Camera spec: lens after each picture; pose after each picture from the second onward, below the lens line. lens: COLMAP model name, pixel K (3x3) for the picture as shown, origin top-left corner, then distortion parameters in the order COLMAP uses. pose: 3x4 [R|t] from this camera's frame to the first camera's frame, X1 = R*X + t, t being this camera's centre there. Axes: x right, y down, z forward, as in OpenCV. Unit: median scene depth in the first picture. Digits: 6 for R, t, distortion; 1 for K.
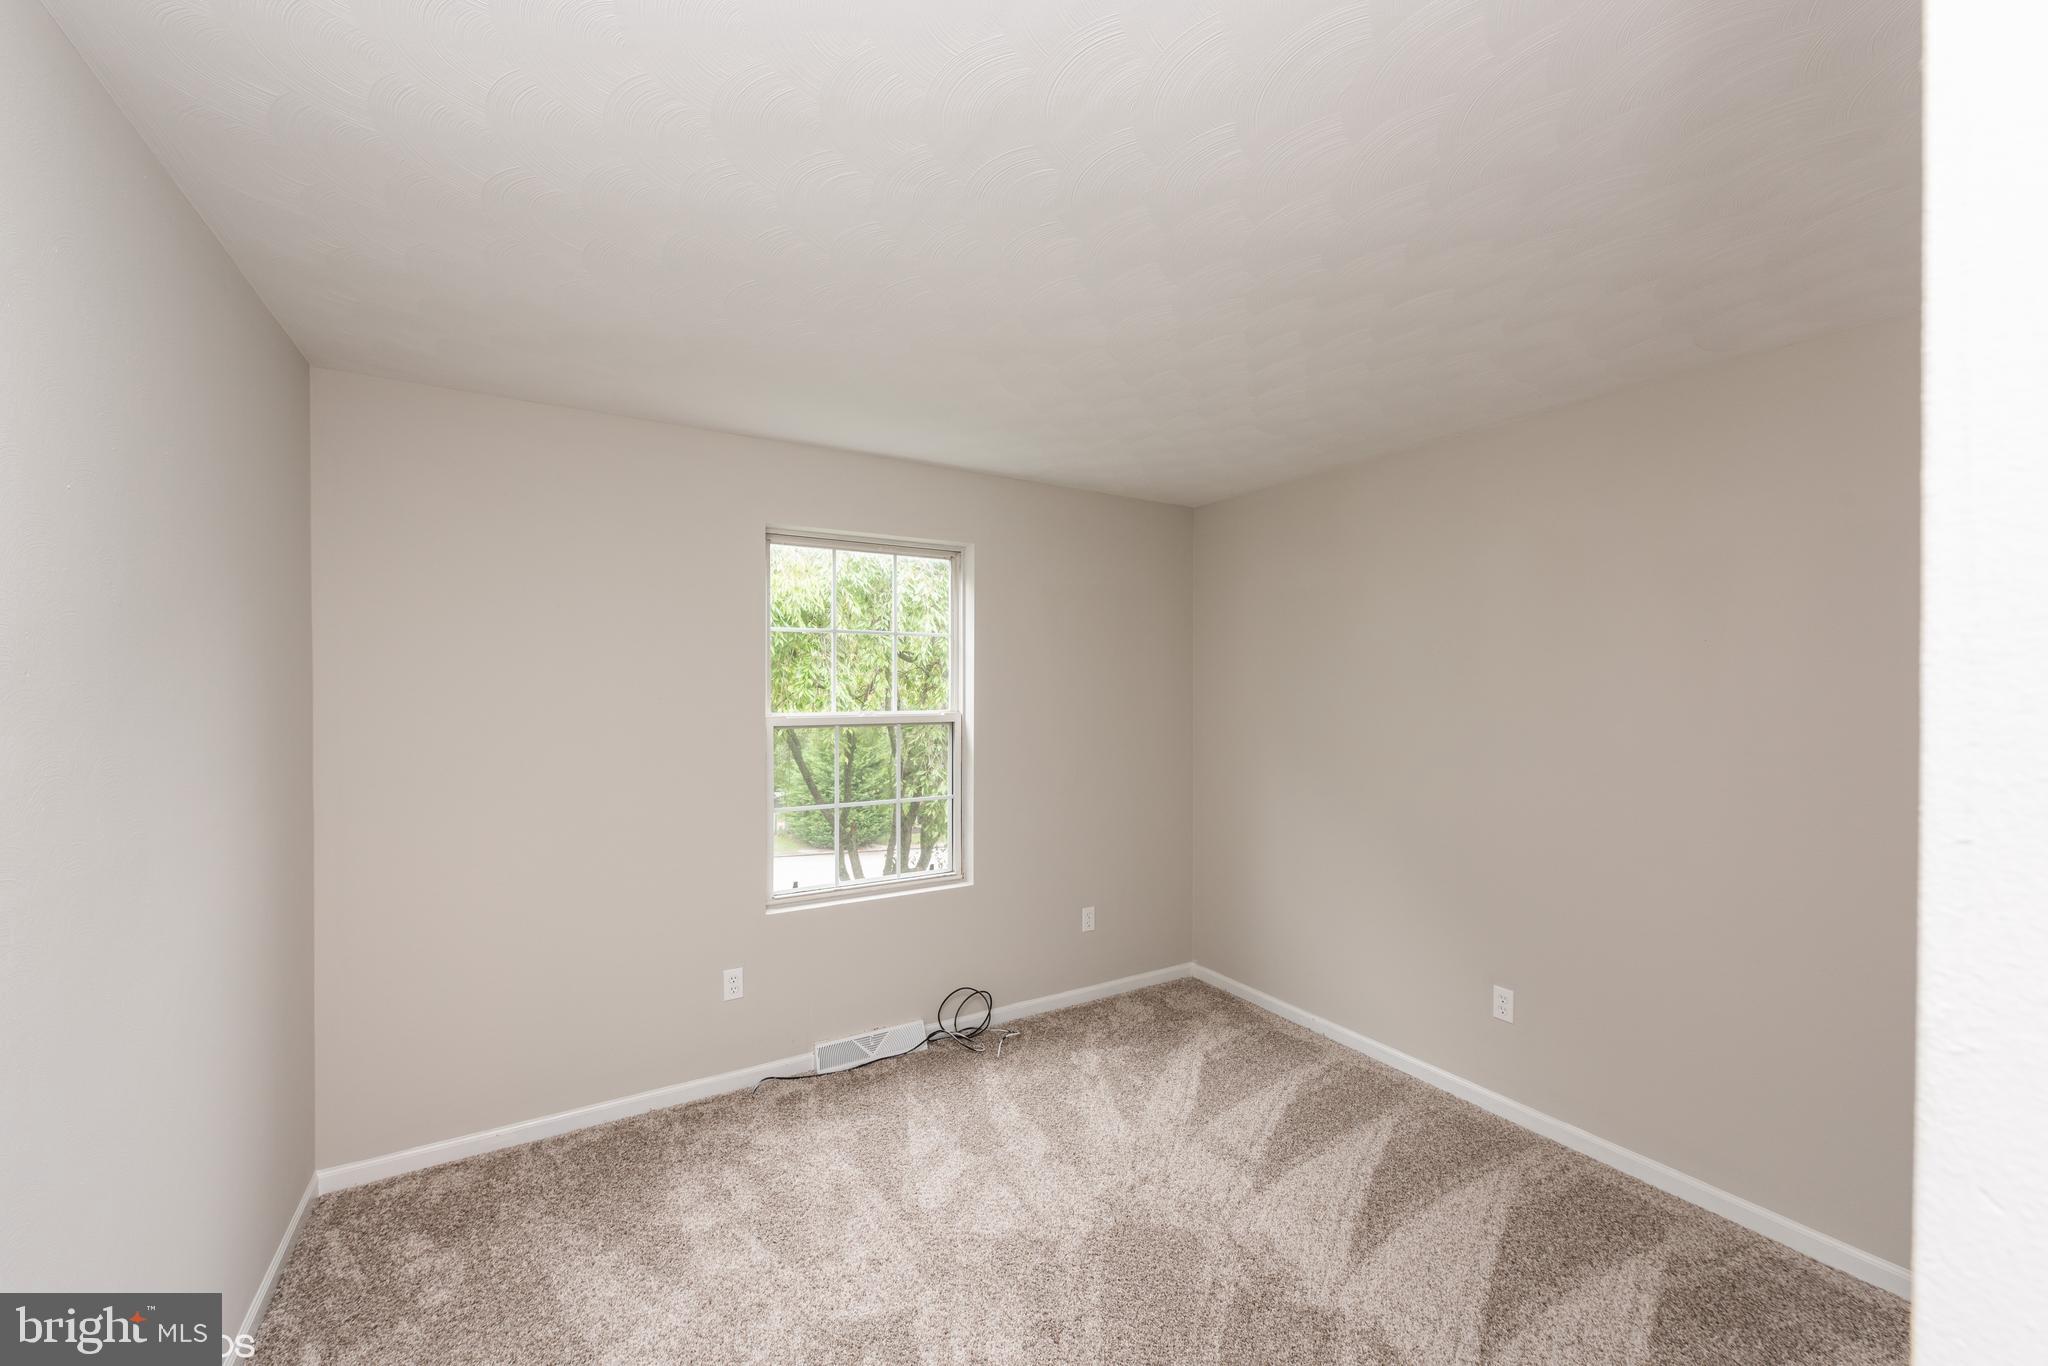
lens RADIAL K [[799.6, 0, 1024.8], [0, 799.6, 687.5], [0, 0, 1]] dist [0.001309, -0.000652]
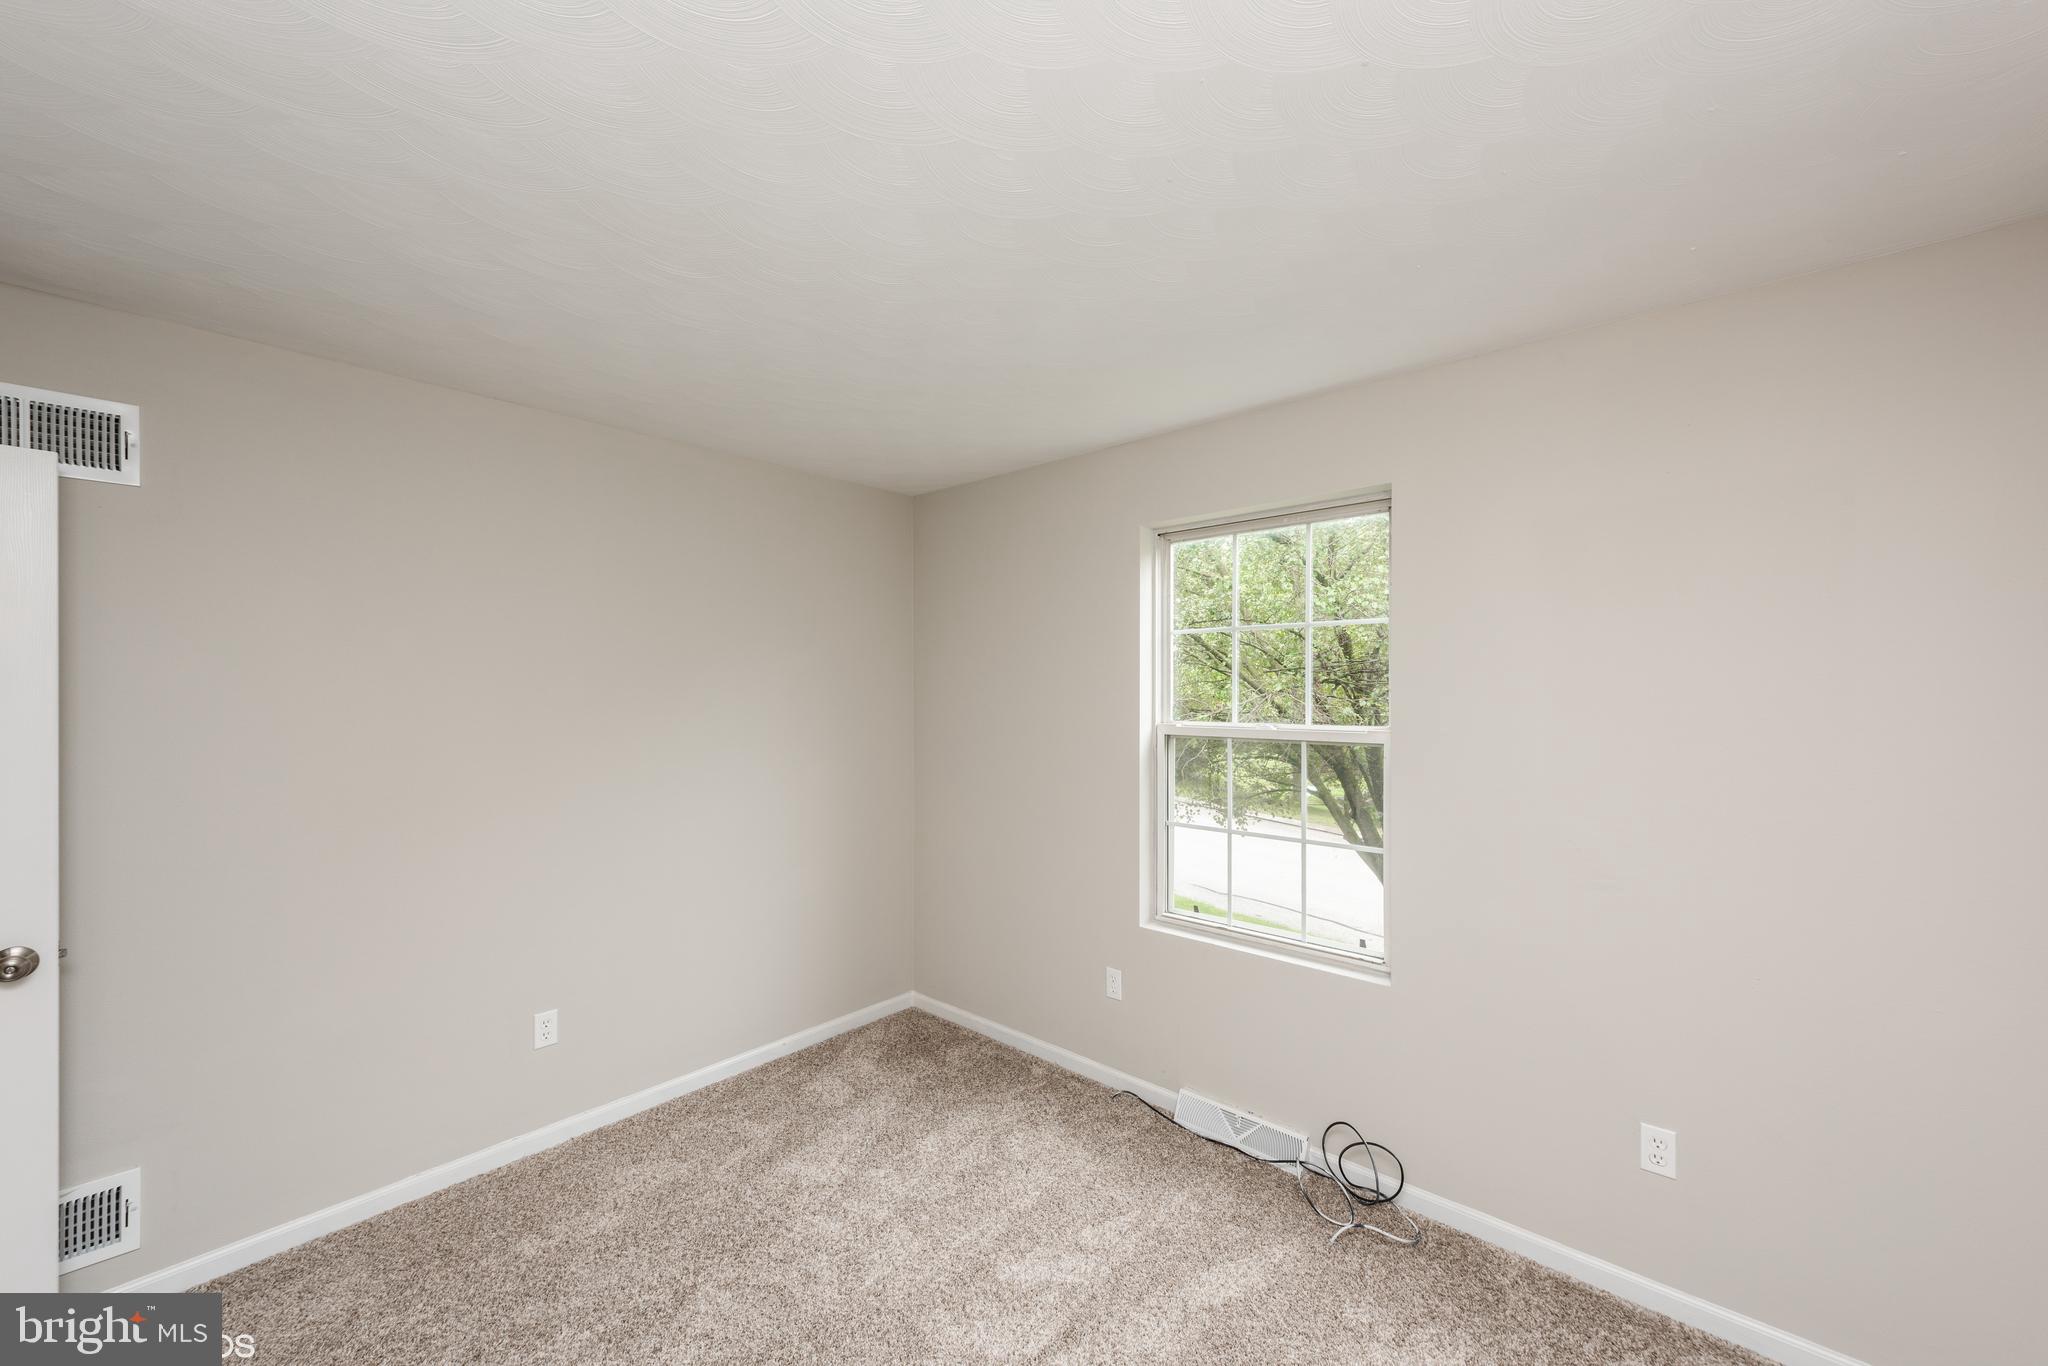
lens RADIAL K [[799.6, 0, 1024.0], [0, 799.6, 686.3], [0, 0, 1]] dist [0.001309, -0.000652]
pose [[0.280618, 0.002925, -0.959815, 0.570558], [0.009900, 0.999933, 0.005942, -0.018072], [0.959769, -0.011169, 0.280570, 0.587041]]
